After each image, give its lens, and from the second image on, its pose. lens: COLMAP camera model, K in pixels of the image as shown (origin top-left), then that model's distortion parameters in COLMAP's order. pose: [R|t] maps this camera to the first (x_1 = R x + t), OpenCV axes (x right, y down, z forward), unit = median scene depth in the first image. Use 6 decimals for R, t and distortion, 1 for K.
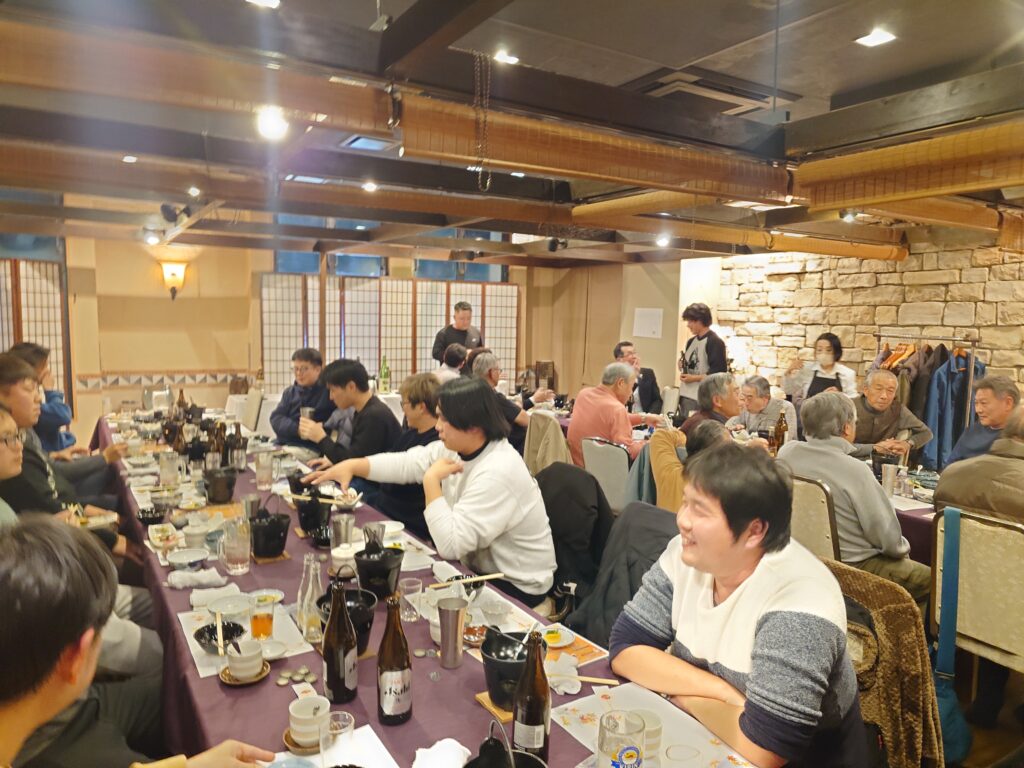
lens RADIAL K [[722.2, 0, 511.6], [0, 722.2, 383.0], [0, 0, 1]] dist [-0.000426, -0.001121]
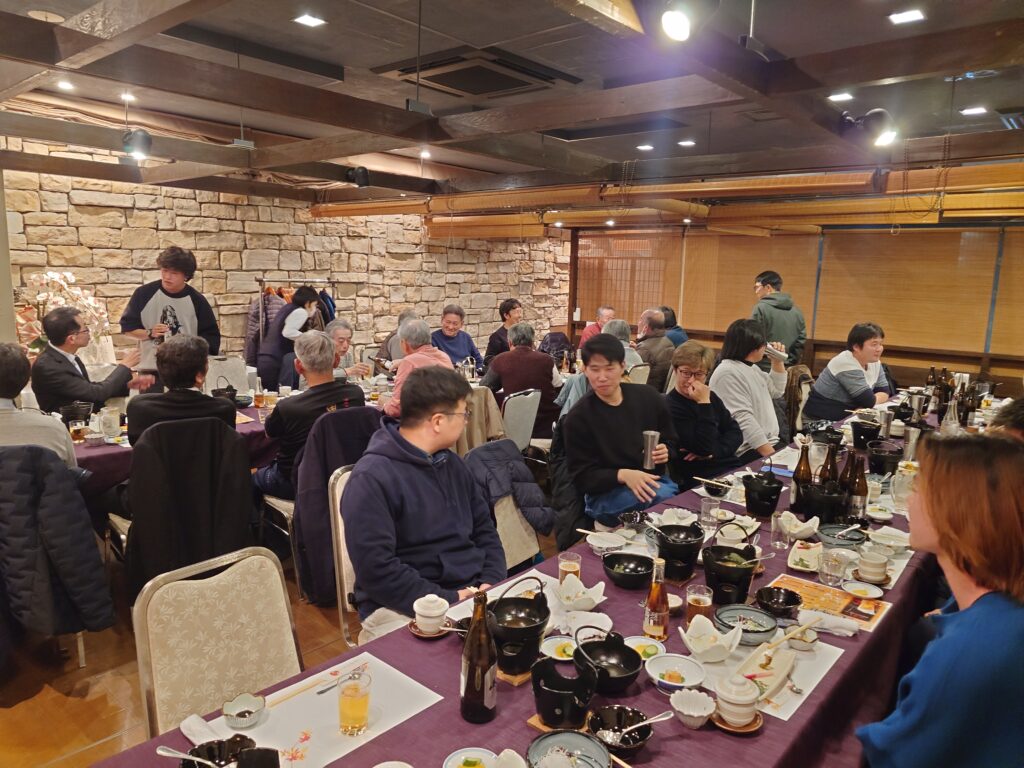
lens RADIAL K [[722.2, 0, 512.0], [0, 722.2, 386.1], [0, 0, 1]] dist [-0.000426, -0.001121]
pose [[-0.304421, -0.167251, 0.937739, -0.625386], [0.065136, 0.978505, 0.195667, -0.093328], [-0.950308, 0.120646, -0.286983, 0.930172]]
